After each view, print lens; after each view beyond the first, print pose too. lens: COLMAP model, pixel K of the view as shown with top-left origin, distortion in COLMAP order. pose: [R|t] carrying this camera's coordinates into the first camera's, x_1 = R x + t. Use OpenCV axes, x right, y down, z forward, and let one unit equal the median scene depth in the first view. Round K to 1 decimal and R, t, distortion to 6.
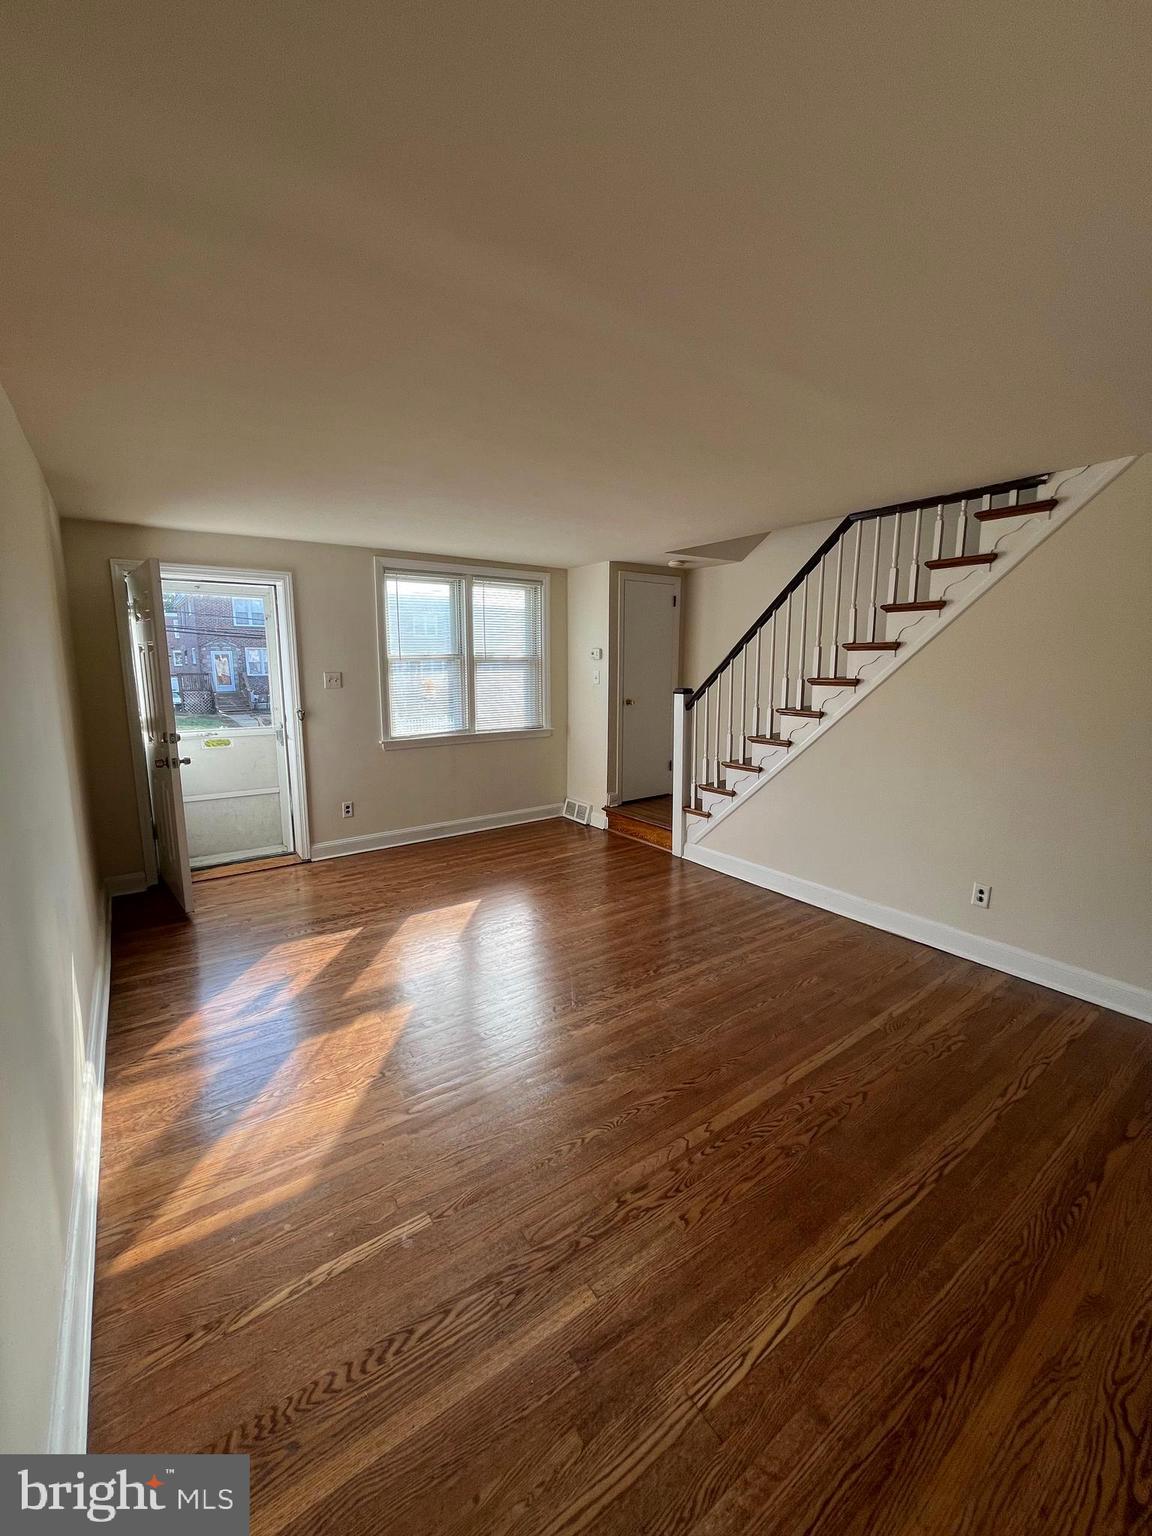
lens RADIAL K [[619.1, 0, 573.0], [0, 619.1, 764.8], [0, 0, 1]] dist [-0.003309, 0.000199]
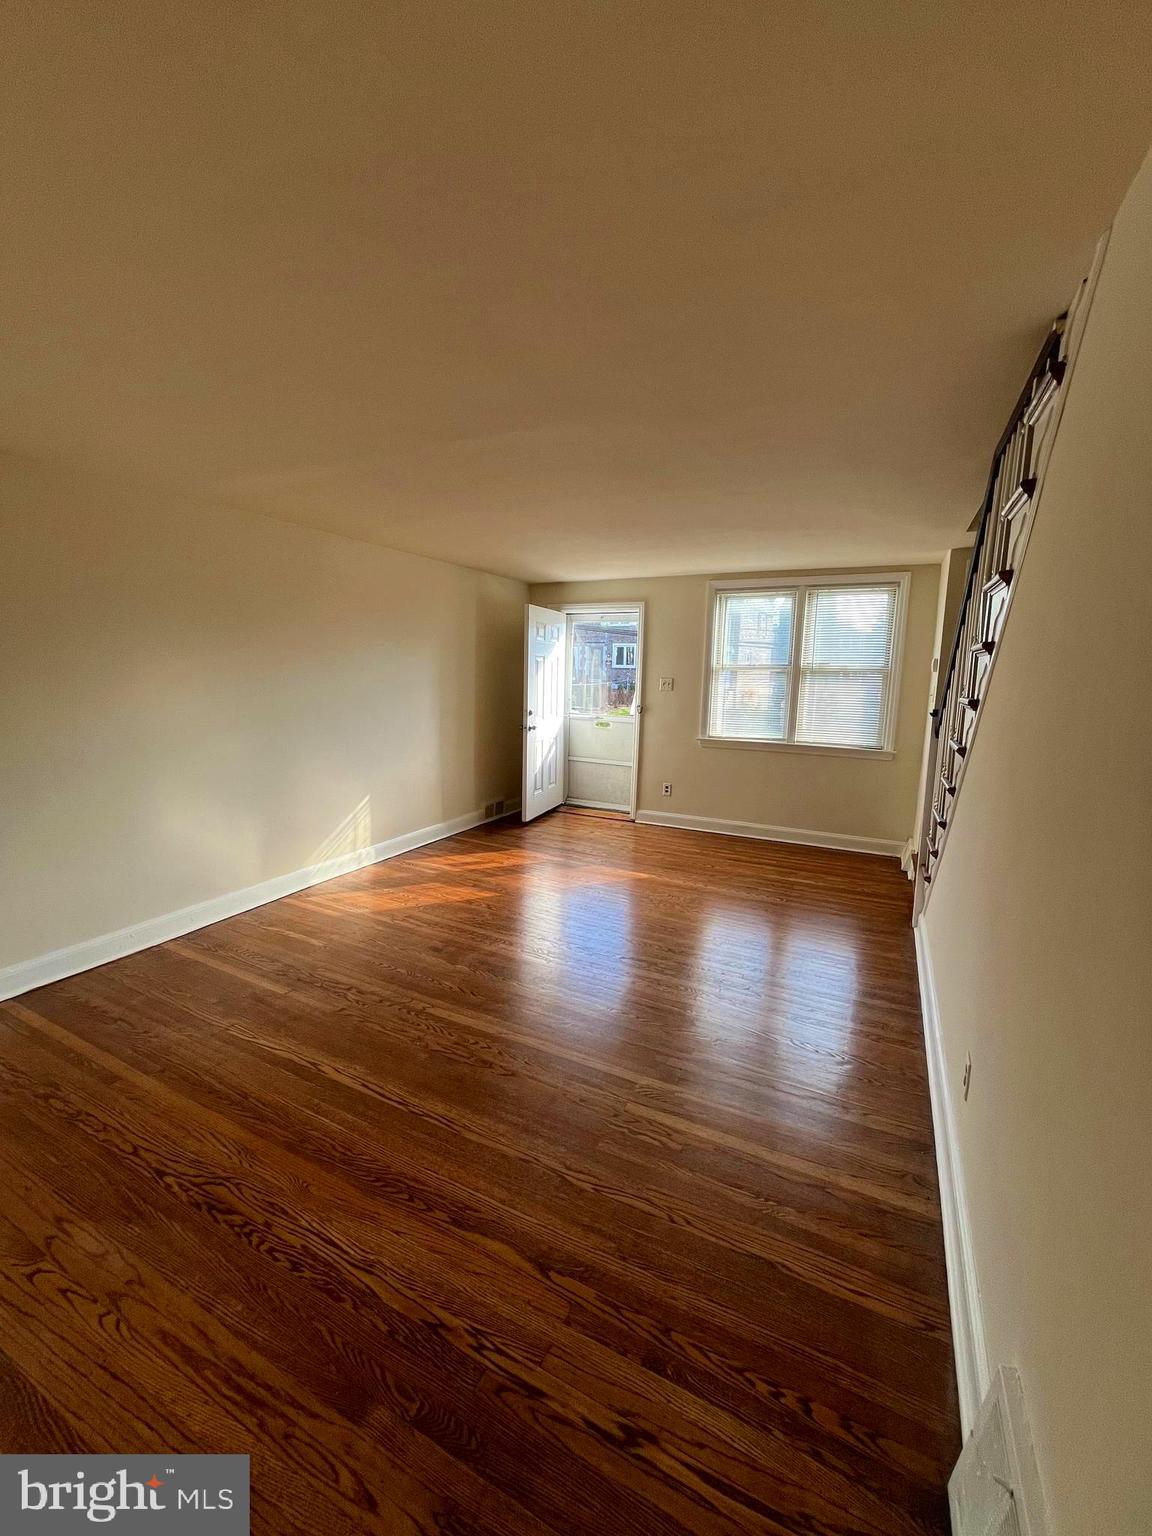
lens RADIAL K [[619.1, 0, 571.3], [0, 619.1, 764.7], [0, 0, 1]] dist [-0.003309, 0.000199]
pose [[0.462434, 0.145972, -0.874555, 0.793743], [-0.167754, 0.982944, 0.075362, -0.047130], [0.870640, 0.111860, 0.479034, 0.307778]]
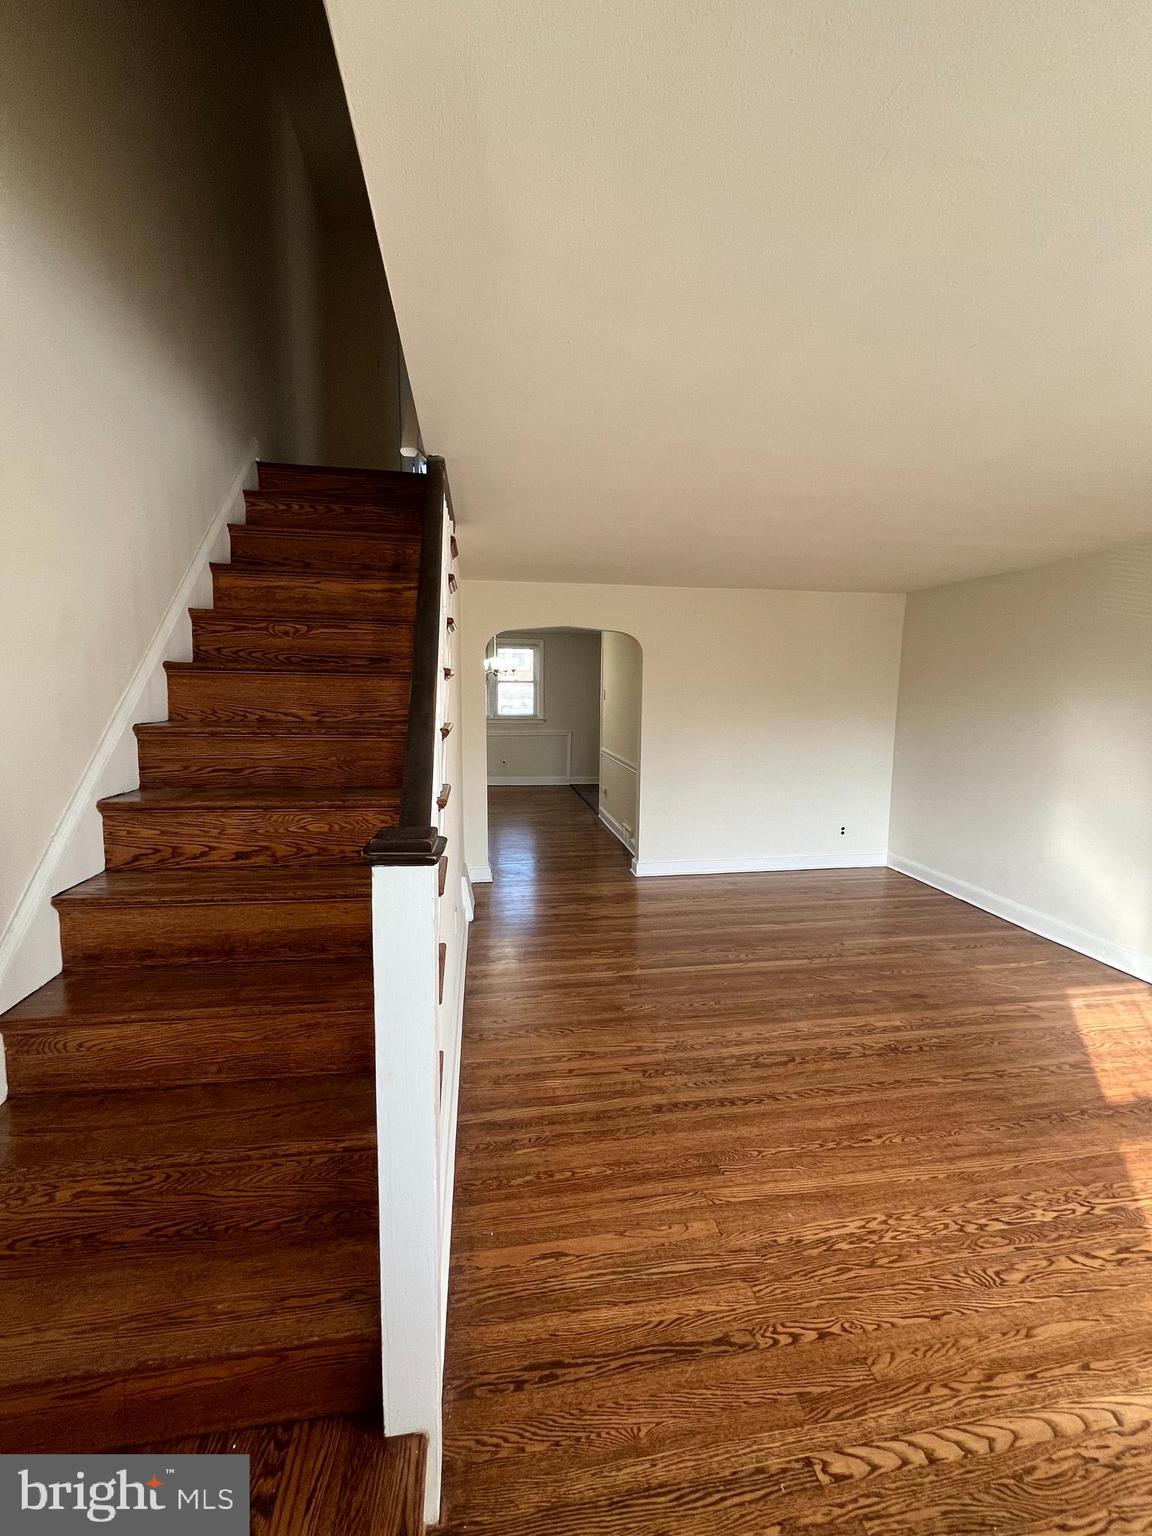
lens RADIAL K [[619.1, 0, 570.8], [0, 619.1, 761.4], [0, 0, 1]] dist [-0.003309, 0.000199]
pose [[-0.888636, -0.064048, 0.454118, 0.035870], [0.067401, 0.961209, 0.267460, -0.252762], [-0.453633, 0.268283, -0.849848, 1.430325]]
